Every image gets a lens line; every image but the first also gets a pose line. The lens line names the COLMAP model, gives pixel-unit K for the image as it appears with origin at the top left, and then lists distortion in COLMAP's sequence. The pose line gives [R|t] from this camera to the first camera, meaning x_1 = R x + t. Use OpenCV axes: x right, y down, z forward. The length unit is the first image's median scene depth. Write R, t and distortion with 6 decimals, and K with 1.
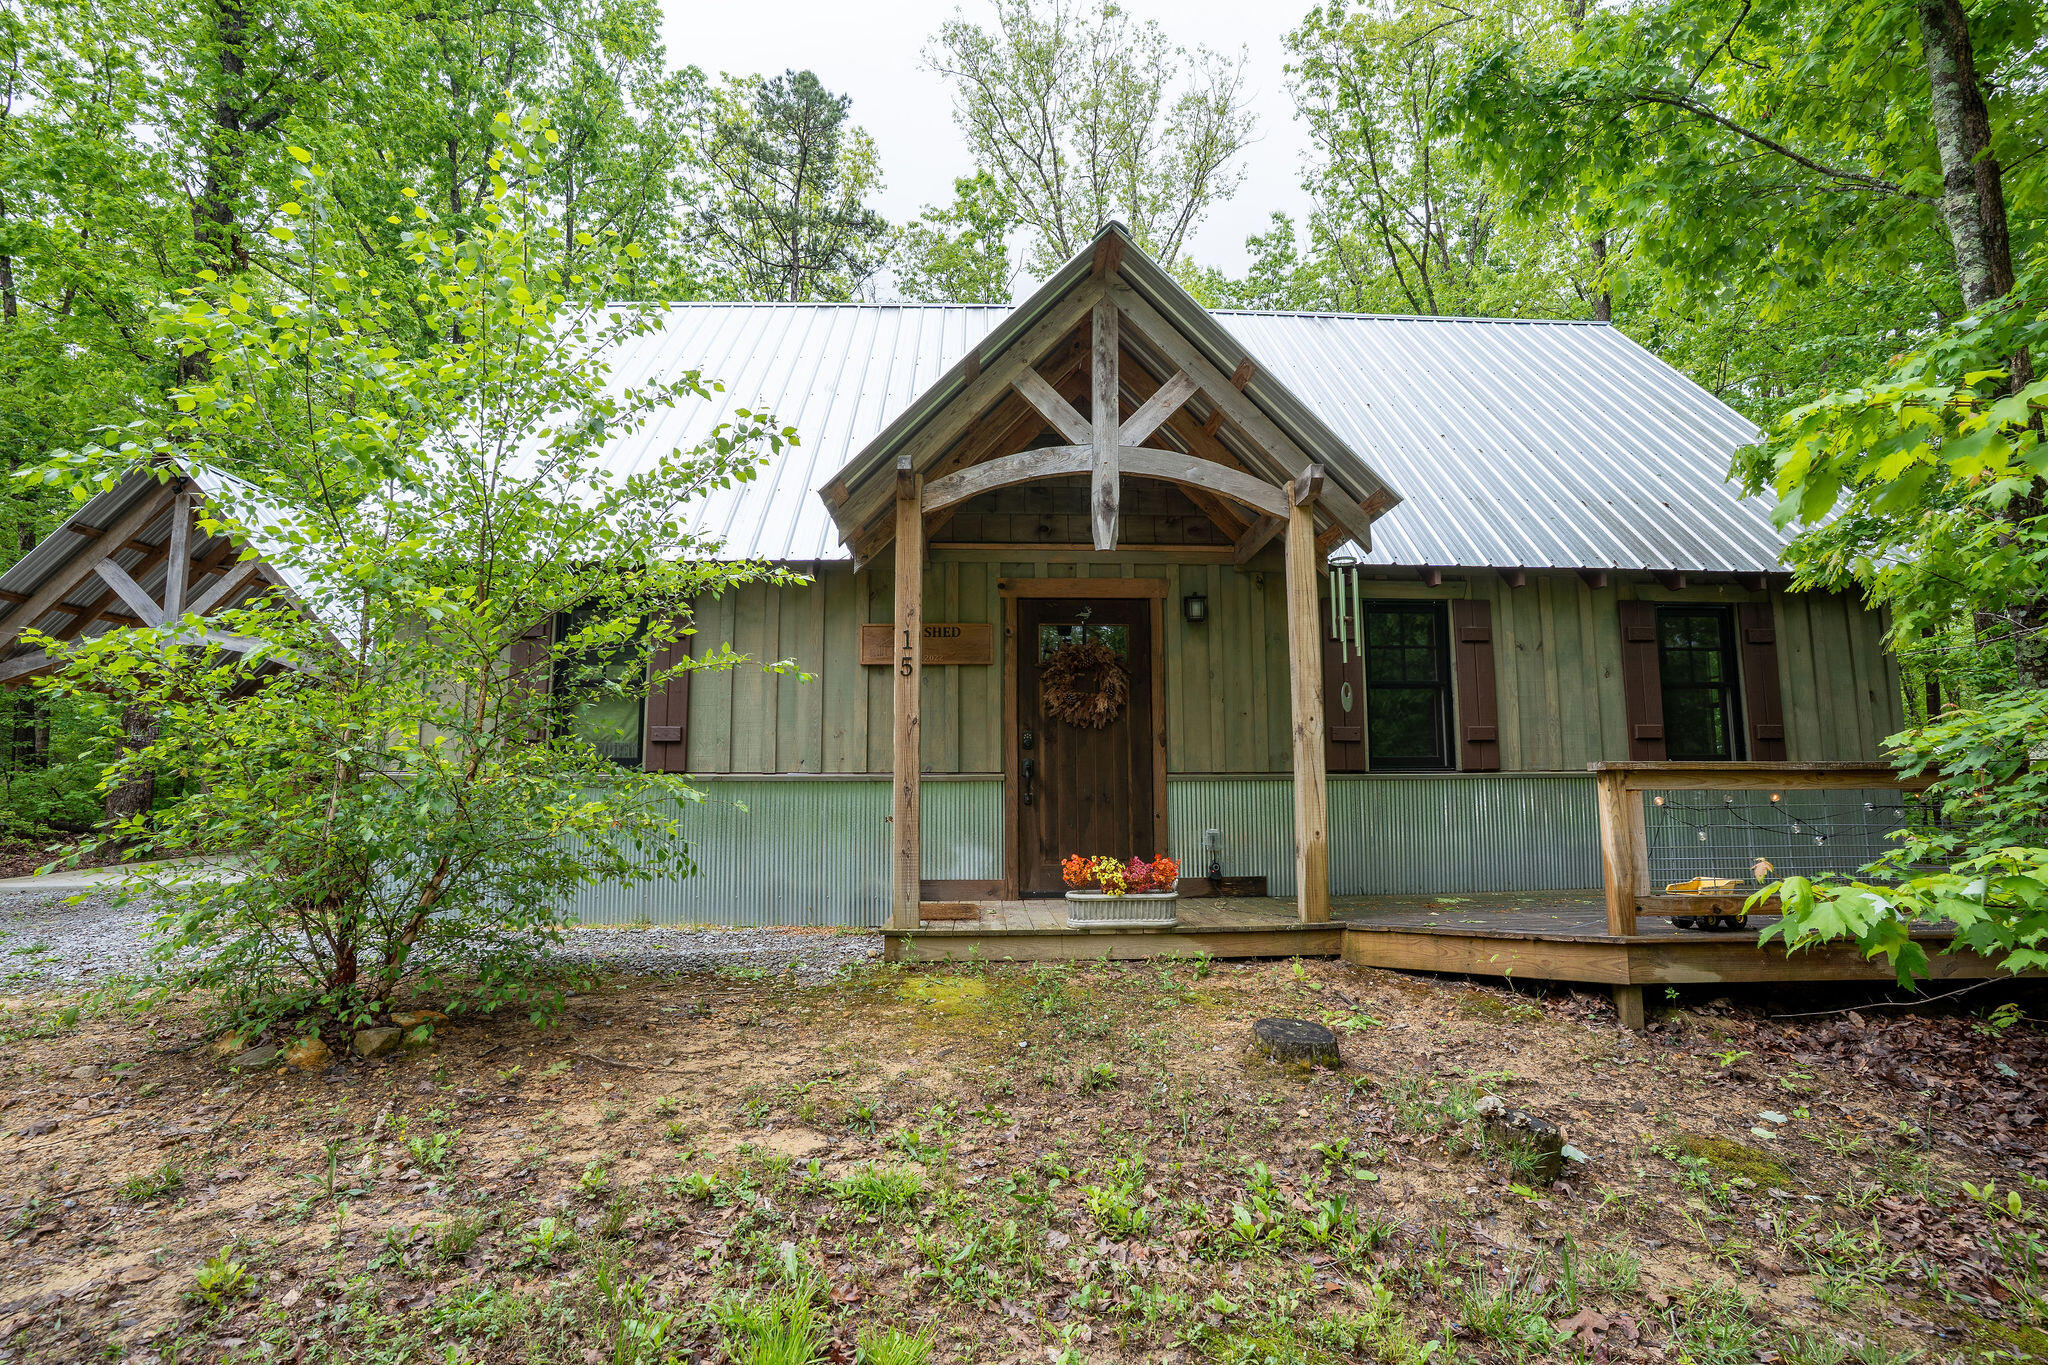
lens RADIAL K [[994.4, 0, 1024.0], [0, 994.4, 682.5], [0, 0, 1]] dist [-0.077888, 0.032870]
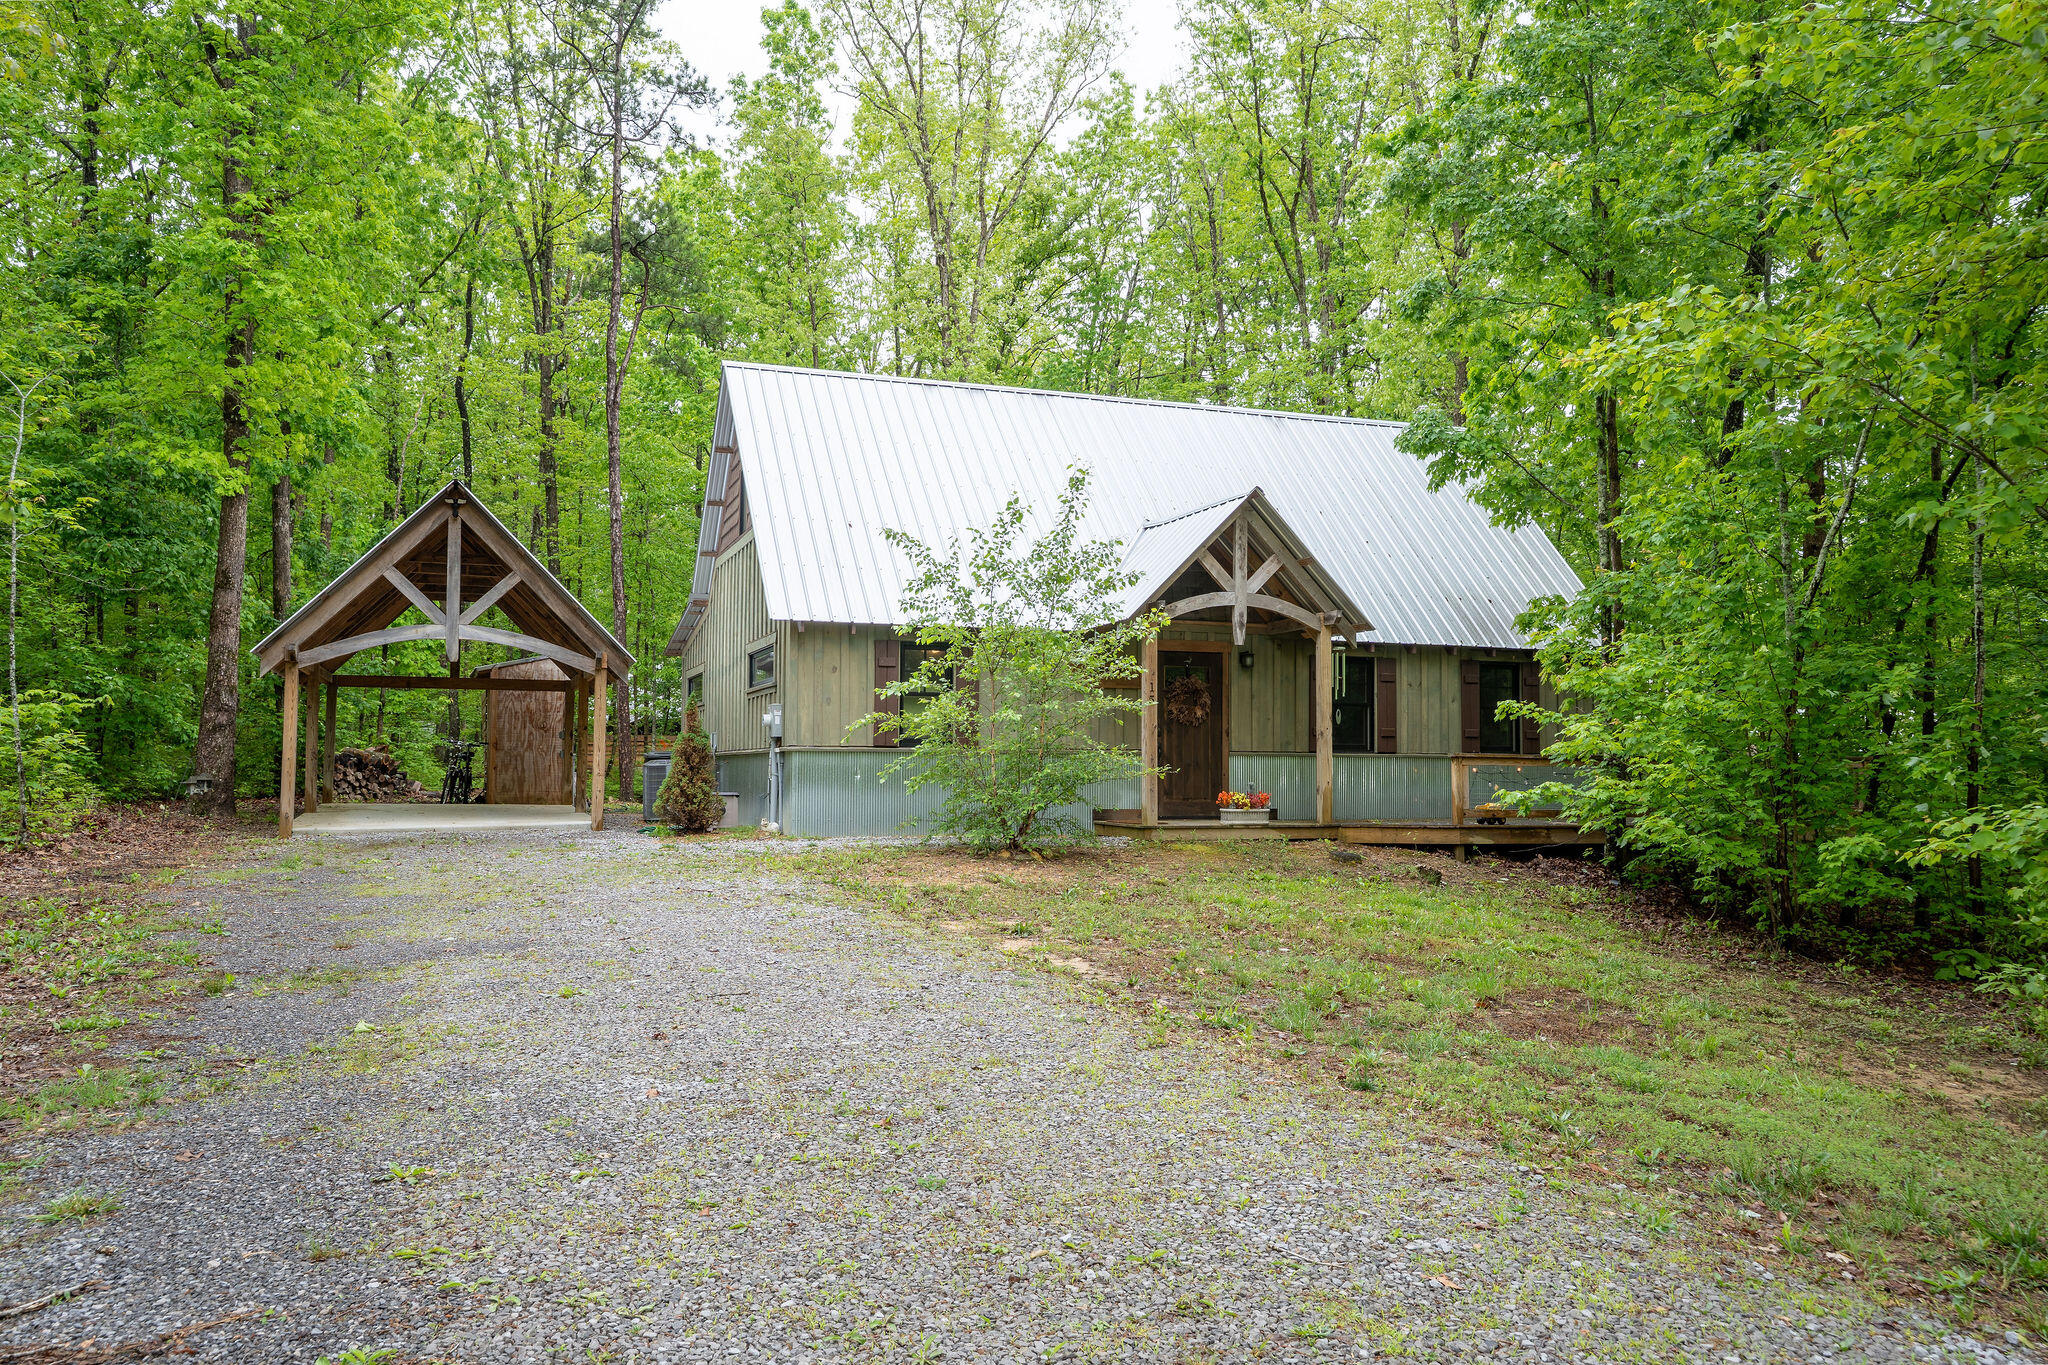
lens RADIAL K [[1555.0, 0, 1026.3], [0, 1555.0, 688.0], [0, 0, 1]] dist [0.002758, 0.046259]
pose [[0.956746, 0.024584, 0.289883, -1.256571], [-0.043882, 0.997218, 0.060260, -0.215989], [-0.287595, -0.070374, 0.955163, -1.930940]]
